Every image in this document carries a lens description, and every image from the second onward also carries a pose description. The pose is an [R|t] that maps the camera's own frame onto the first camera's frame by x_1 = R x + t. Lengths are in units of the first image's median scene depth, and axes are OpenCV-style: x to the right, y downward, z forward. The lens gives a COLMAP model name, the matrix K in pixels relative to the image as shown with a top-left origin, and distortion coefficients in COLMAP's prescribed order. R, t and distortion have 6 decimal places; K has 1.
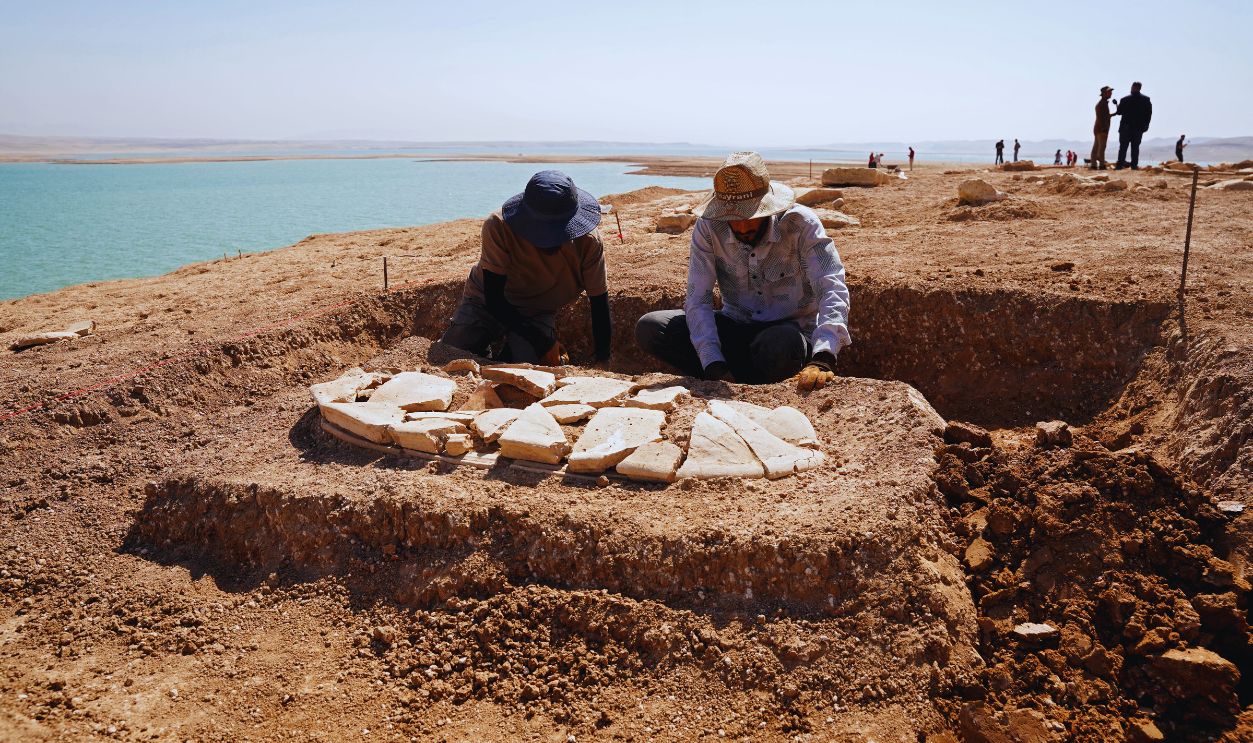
lens RADIAL K [[849.0, 0, 629.6], [0, 849.0, 380.7], [0, 0, 1]] dist [-0.091793, 0.030750]
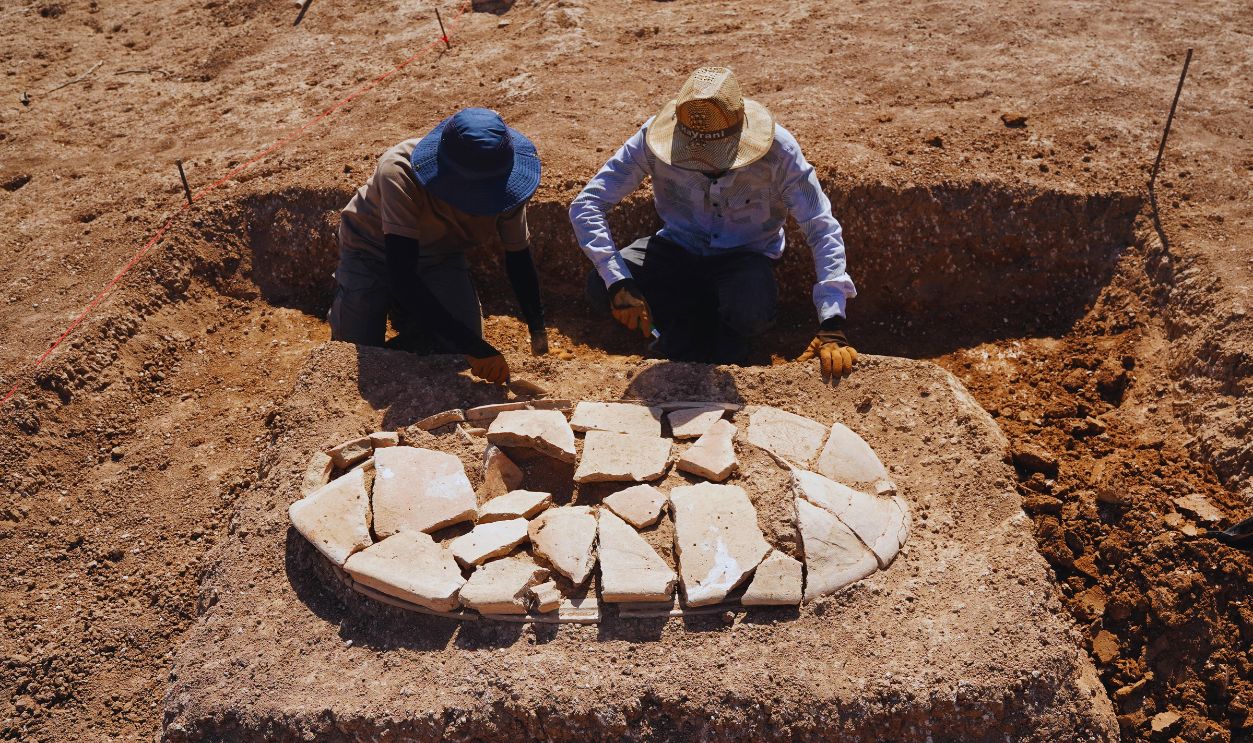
lens RADIAL K [[909.4, 0, 673.6], [0, 909.4, 452.8], [0, 0, 1]] dist [-0.083064, 0.023094]
pose [[0.940798, -0.217229, 0.260214, -0.299143], [0.083665, 0.892725, 0.442767, -0.474919], [-0.328481, -0.394784, 0.858048, 0.218007]]
